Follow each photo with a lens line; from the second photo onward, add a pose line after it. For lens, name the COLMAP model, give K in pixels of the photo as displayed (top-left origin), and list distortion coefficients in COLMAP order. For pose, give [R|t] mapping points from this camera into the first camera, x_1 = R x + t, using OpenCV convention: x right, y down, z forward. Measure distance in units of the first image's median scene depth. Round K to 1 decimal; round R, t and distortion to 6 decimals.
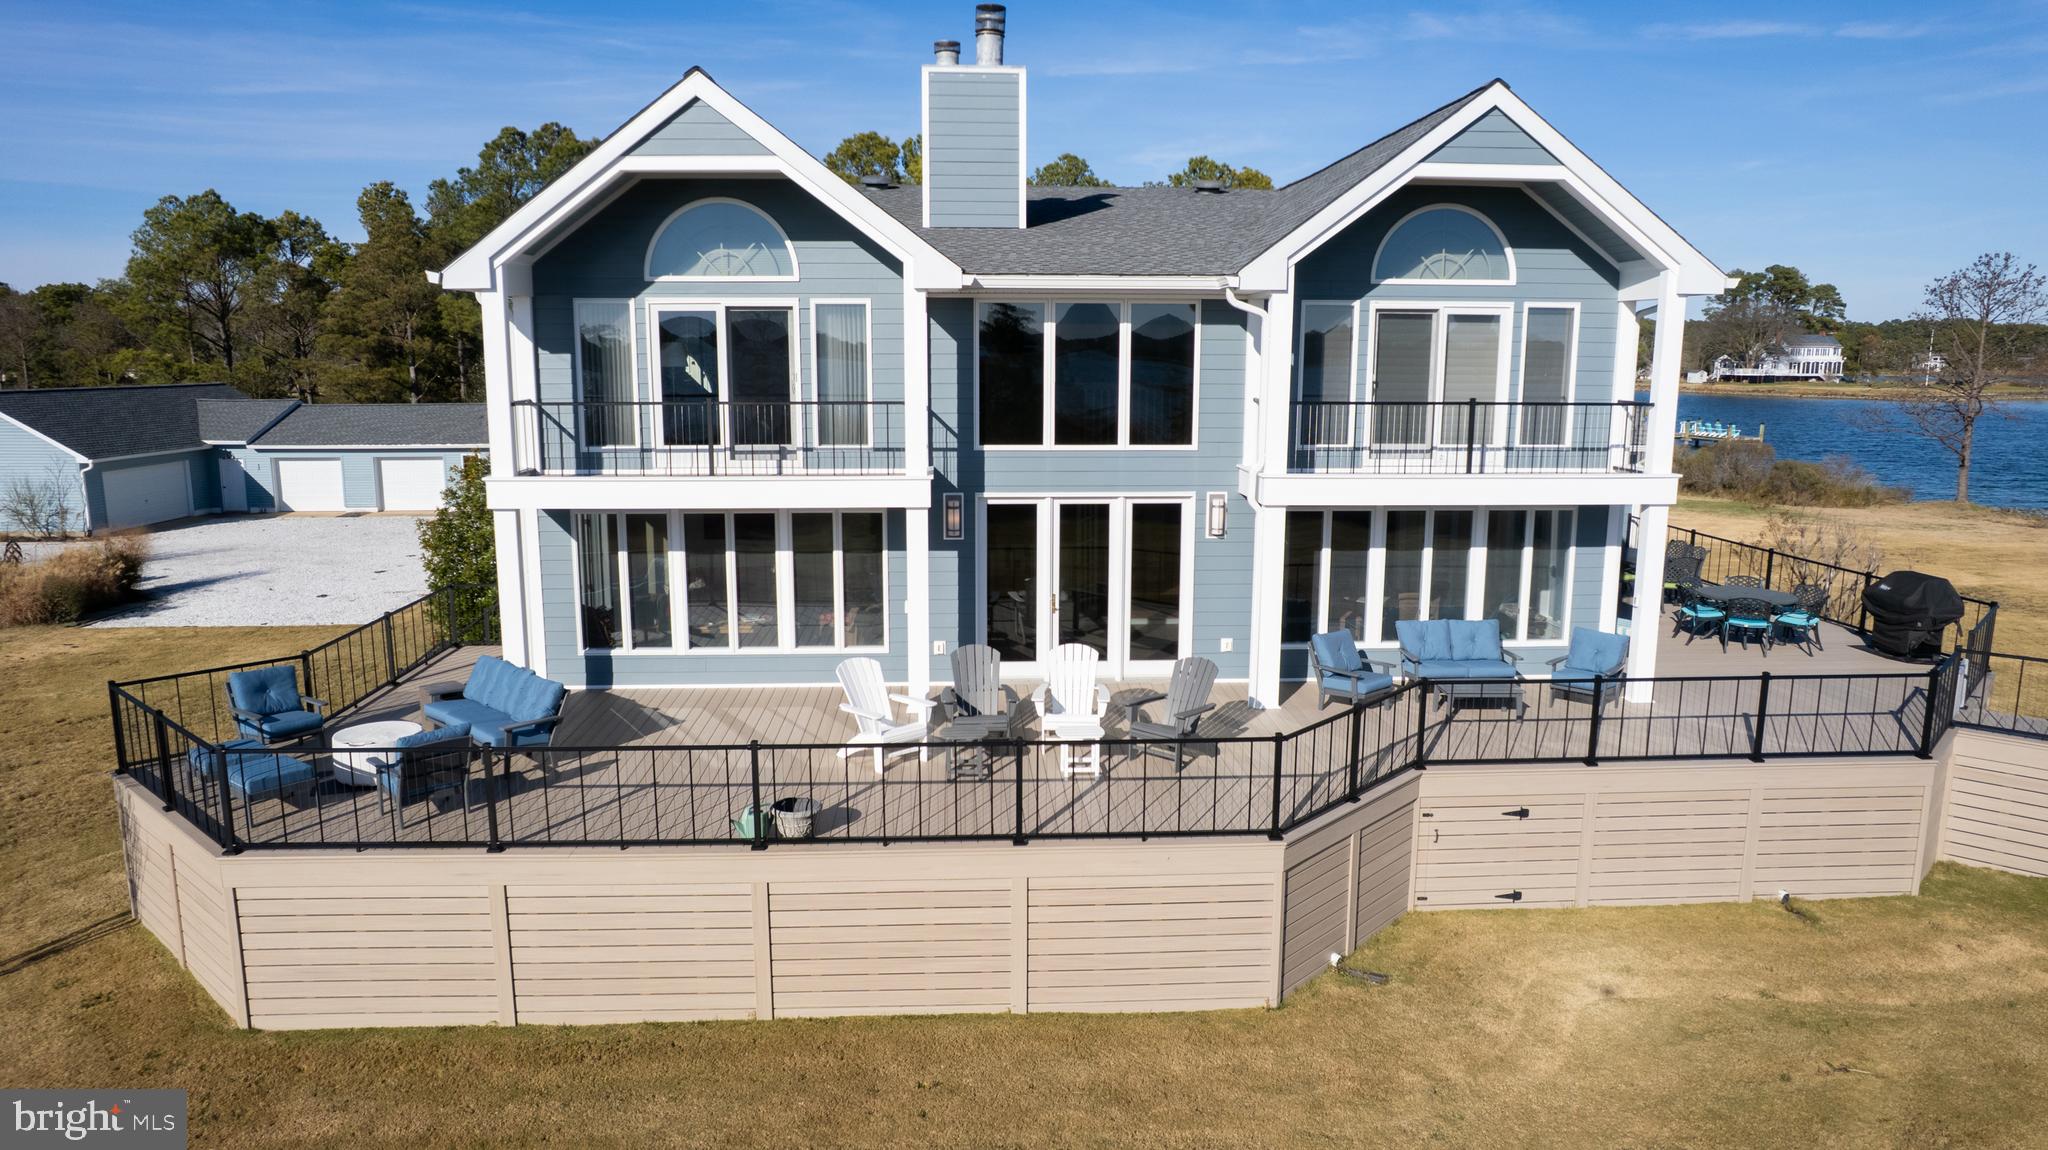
lens RADIAL K [[1308.9, 0, 1013.5], [0, 1308.9, 579.6], [0, 0, 1]] dist [-0.081913, 0.077635]
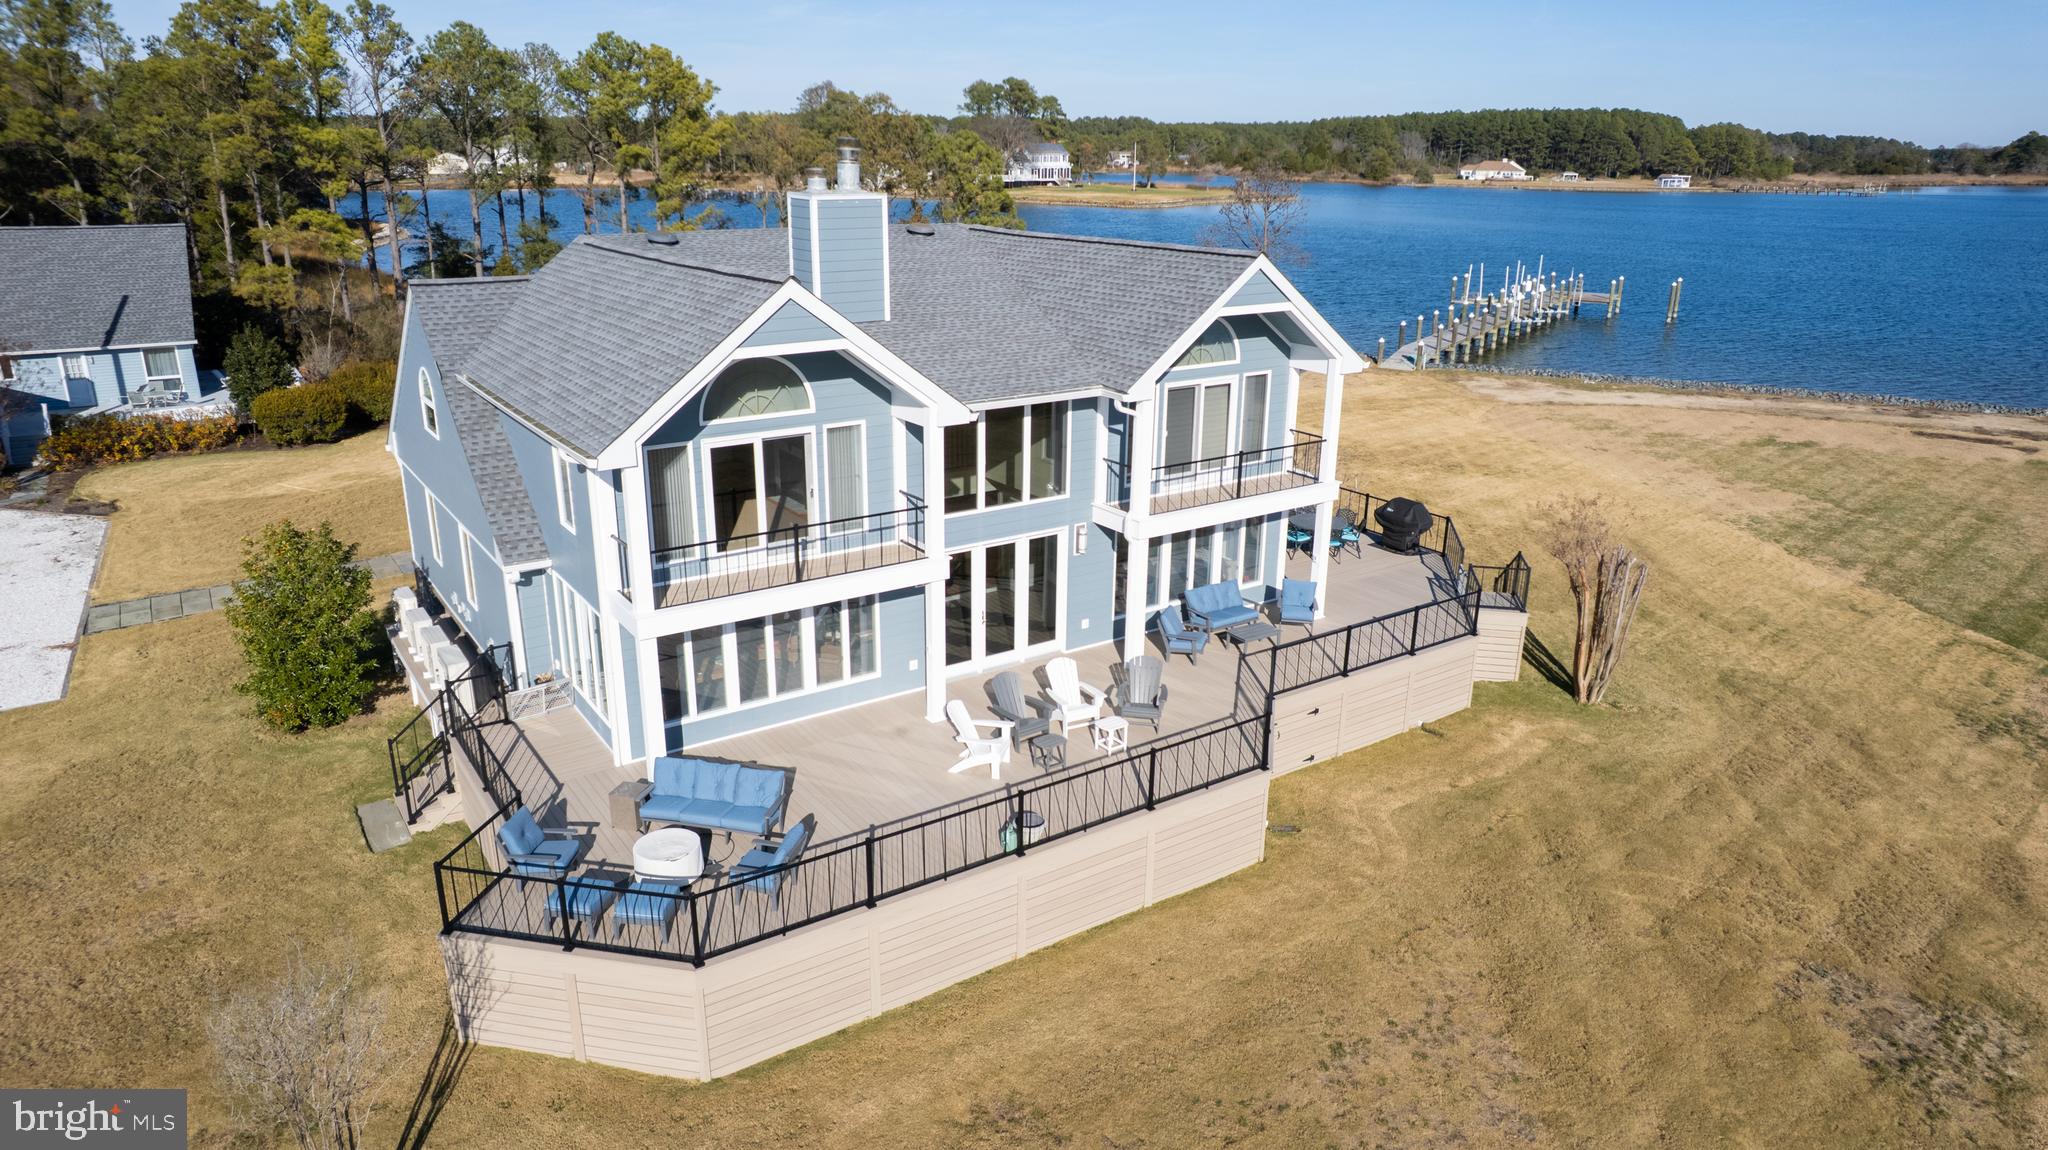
lens RADIAL K [[1308.9, 0, 1013.5], [0, 1308.9, 579.6], [0, 0, 1]] dist [-0.081913, 0.077635]
pose [[0.854291, -0.160986, 0.494238, -0.624560], [0.083543, 0.980995, 0.175129, -0.263424], [-0.513038, -0.108321, 0.851504, -0.192347]]
